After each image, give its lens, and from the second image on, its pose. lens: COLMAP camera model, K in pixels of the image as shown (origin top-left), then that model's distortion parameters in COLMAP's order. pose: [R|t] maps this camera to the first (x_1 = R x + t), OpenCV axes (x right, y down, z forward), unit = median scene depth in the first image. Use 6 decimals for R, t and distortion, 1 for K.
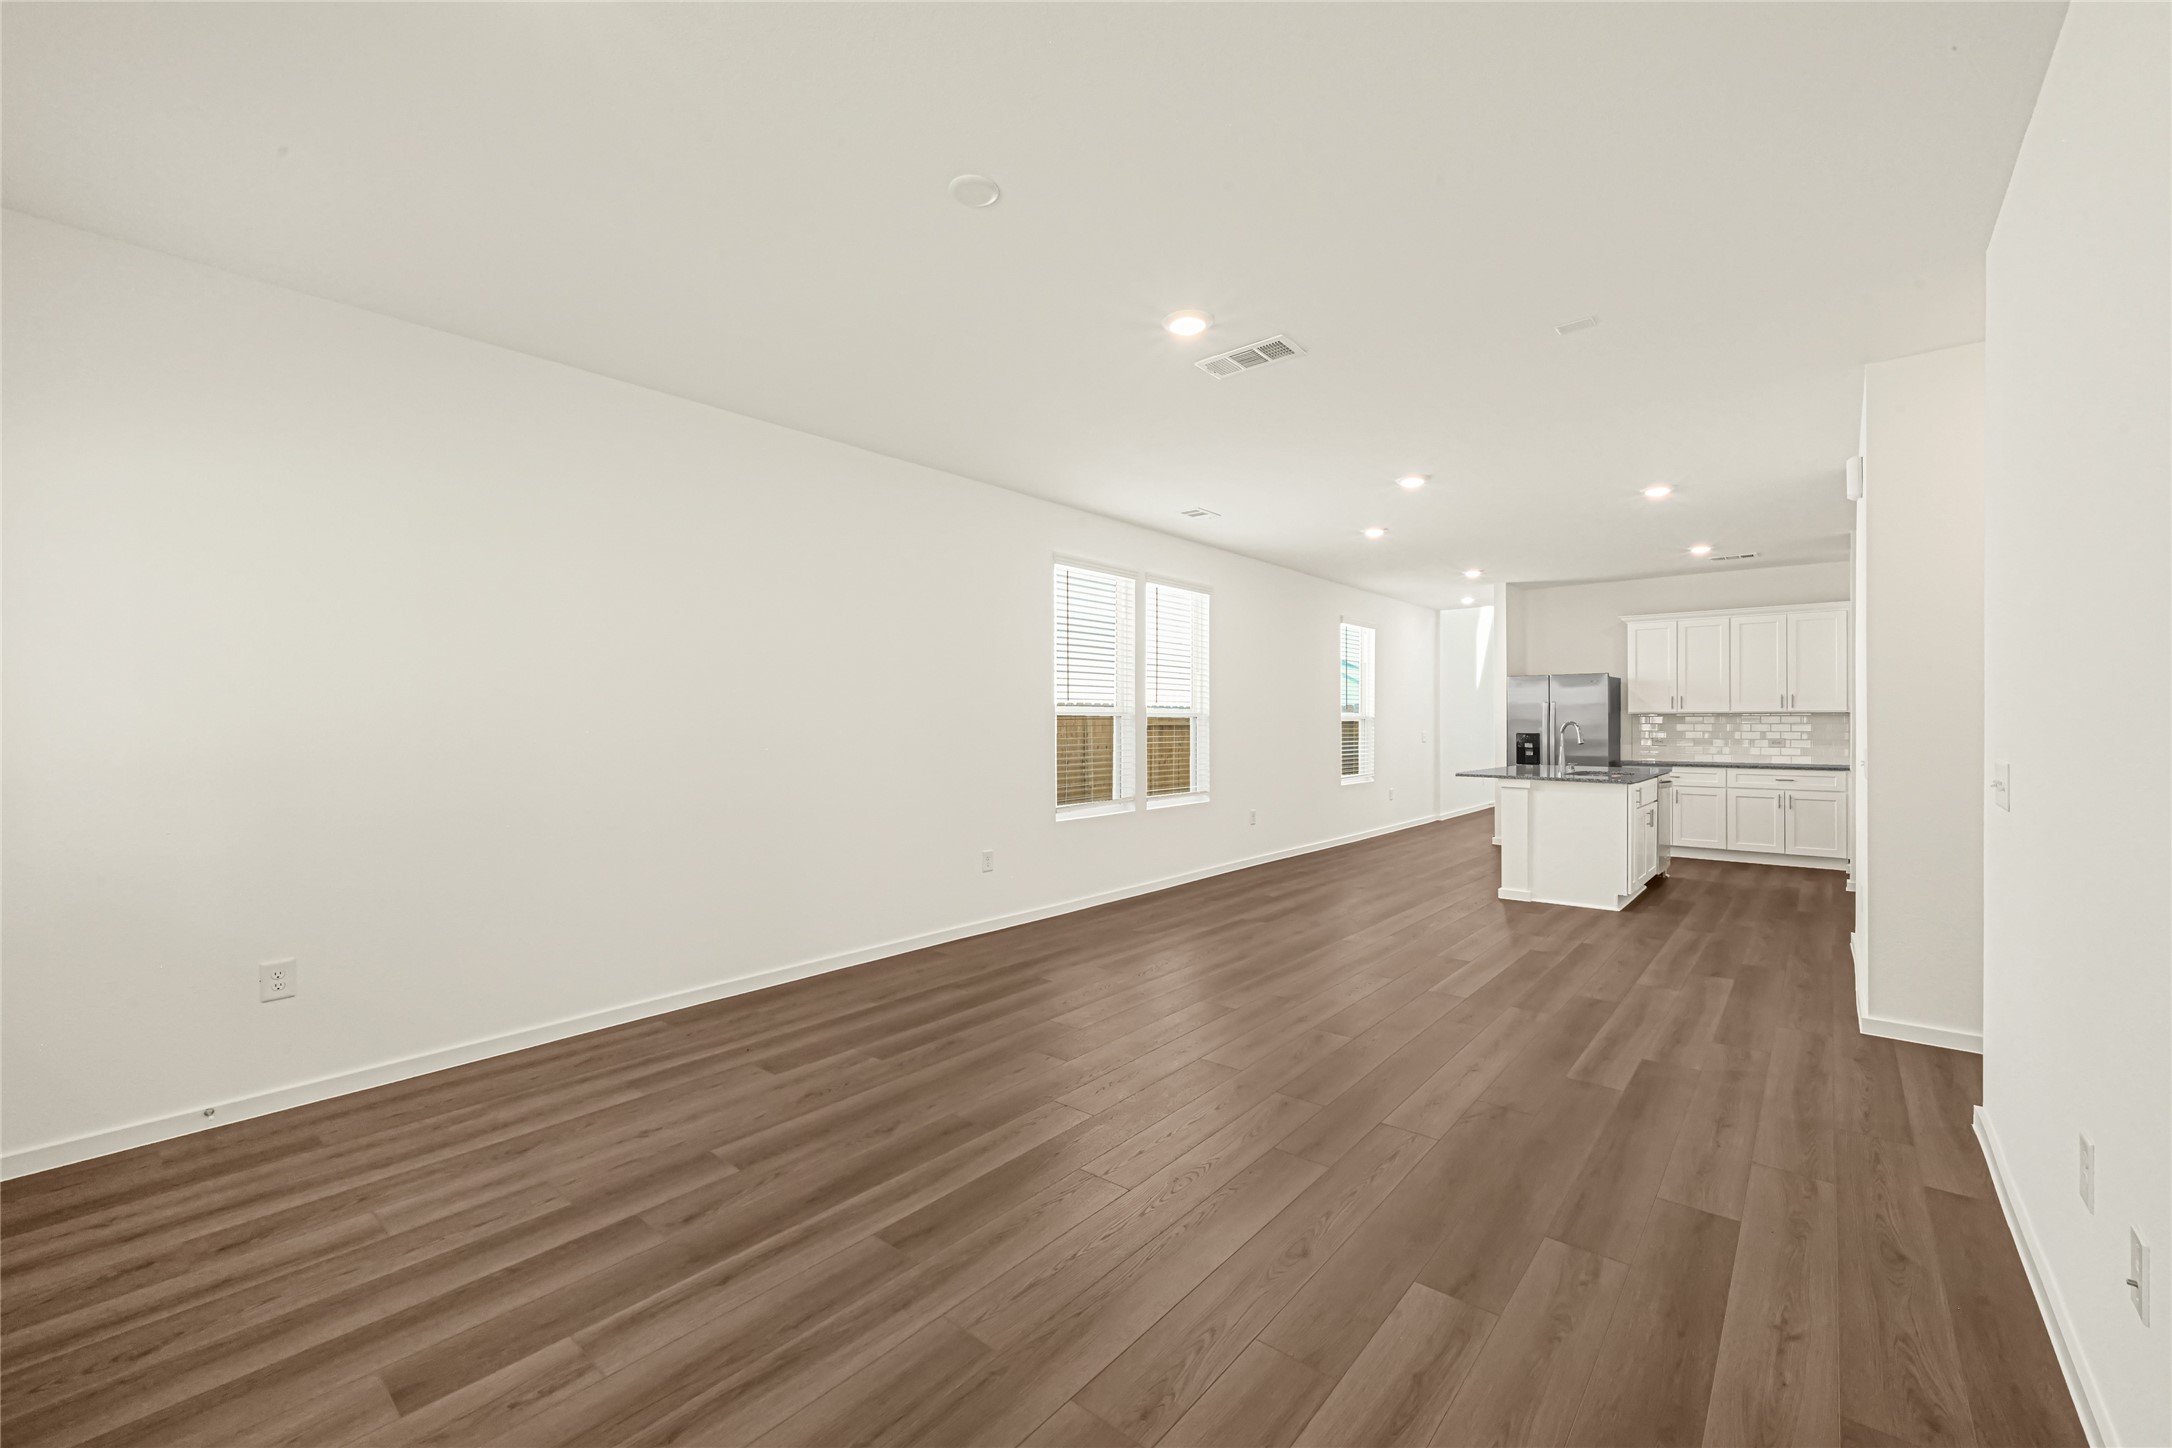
lens RADIAL K [[883.8, 0, 1086.0], [0, 883.8, 724.0], [0, 0, 1]] dist [0.001218, -0.000047]
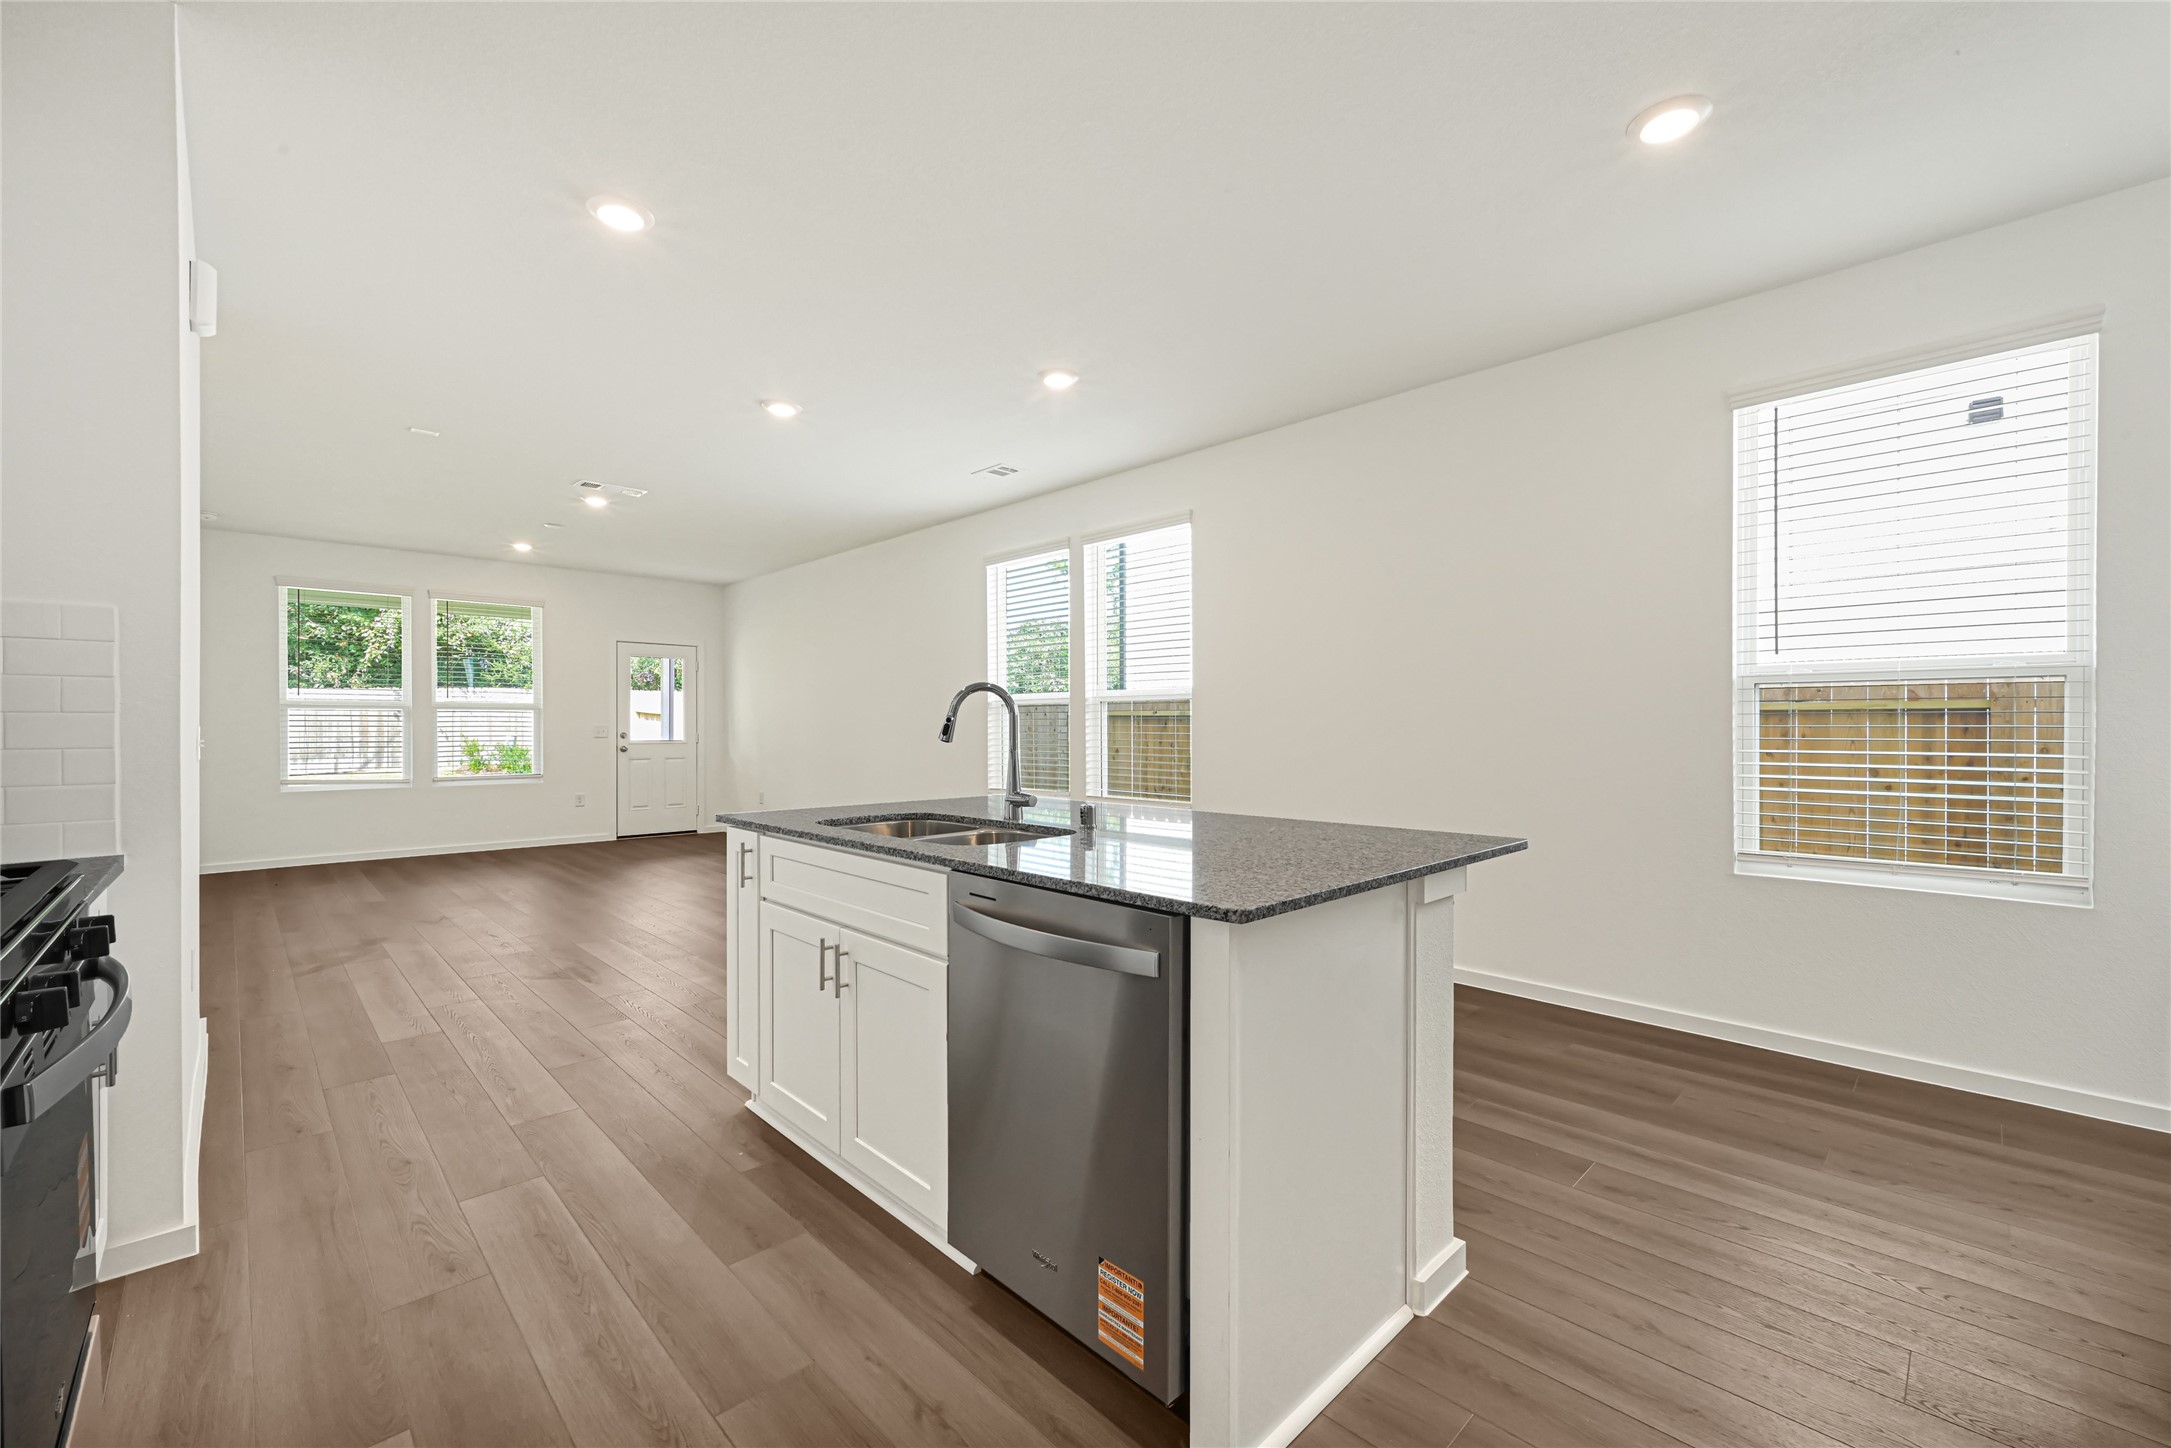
lens RADIAL K [[883.4, 0, 1085.5], [0, 883.4, 724.0], [0, 0, 1]] dist [0.001218, -0.000047]
pose [[-0.099045, -0.001801, -0.995081, 0.934240], [-0.000779, 0.999998, -0.001732, 0.015436], [0.995083, 0.000604, -0.099046, 1.097820]]
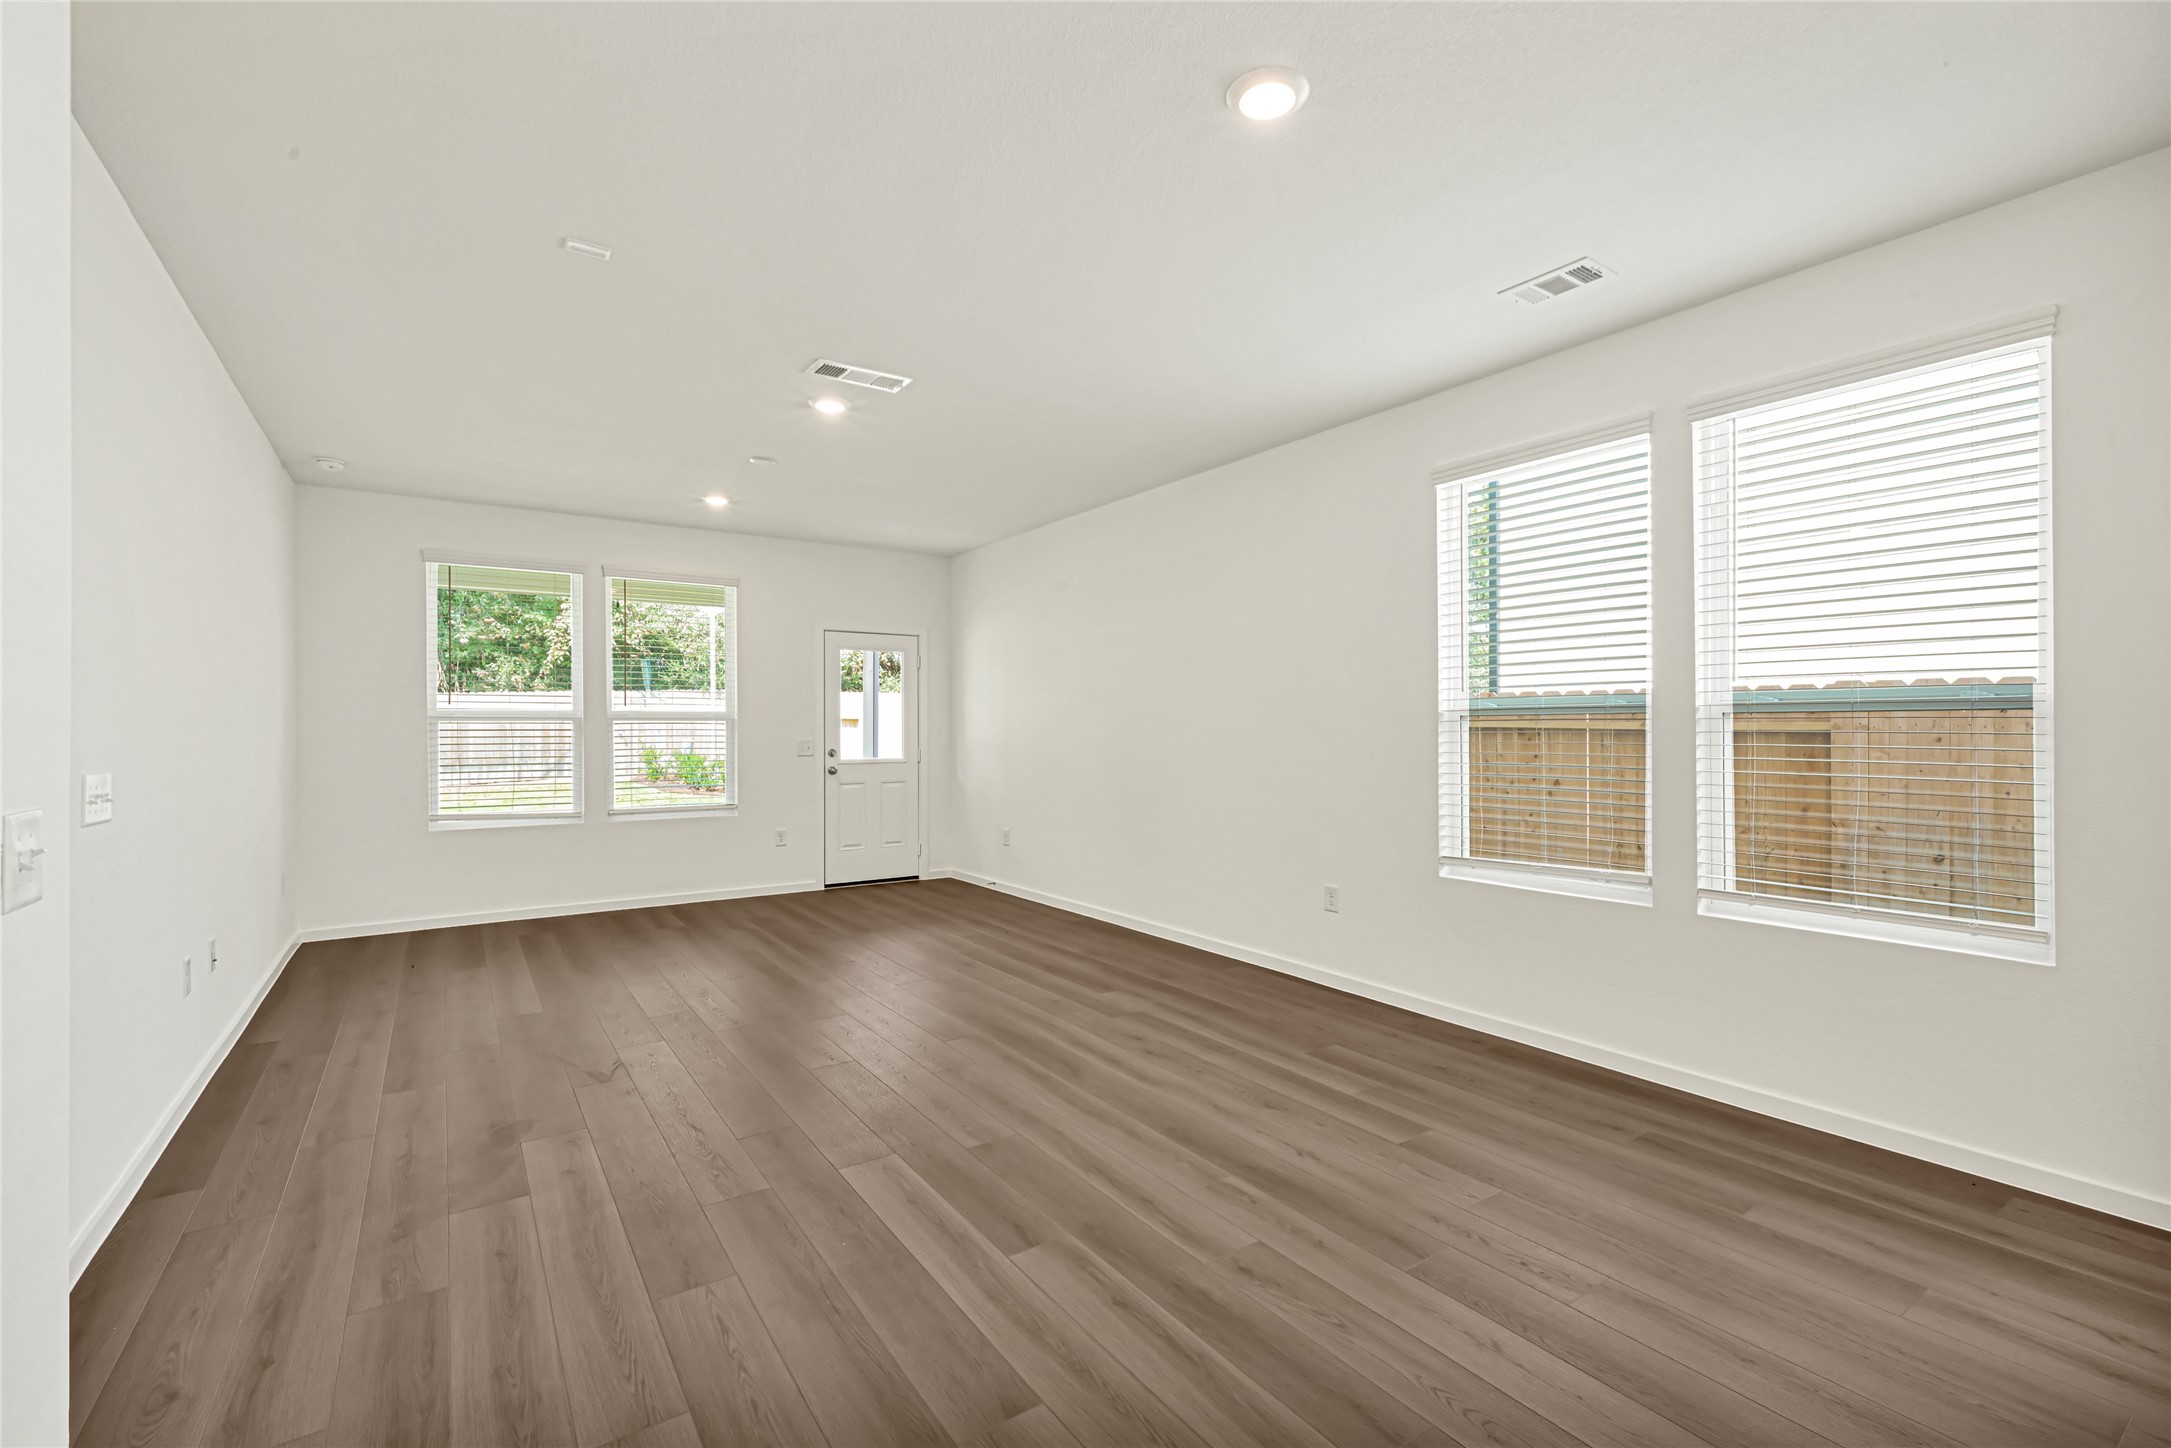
lens RADIAL K [[937.0, 0, 1085.5], [0, 937.0, 724.0], [0, 0, 1]] dist [-0.000637, 0.000283]
pose [[-0.265253, -0.000708, -0.964179, 0.630296], [0.000358, 1.000000, -0.000833, -0.002231], [0.964179, -0.000566, -0.265252, 0.829981]]
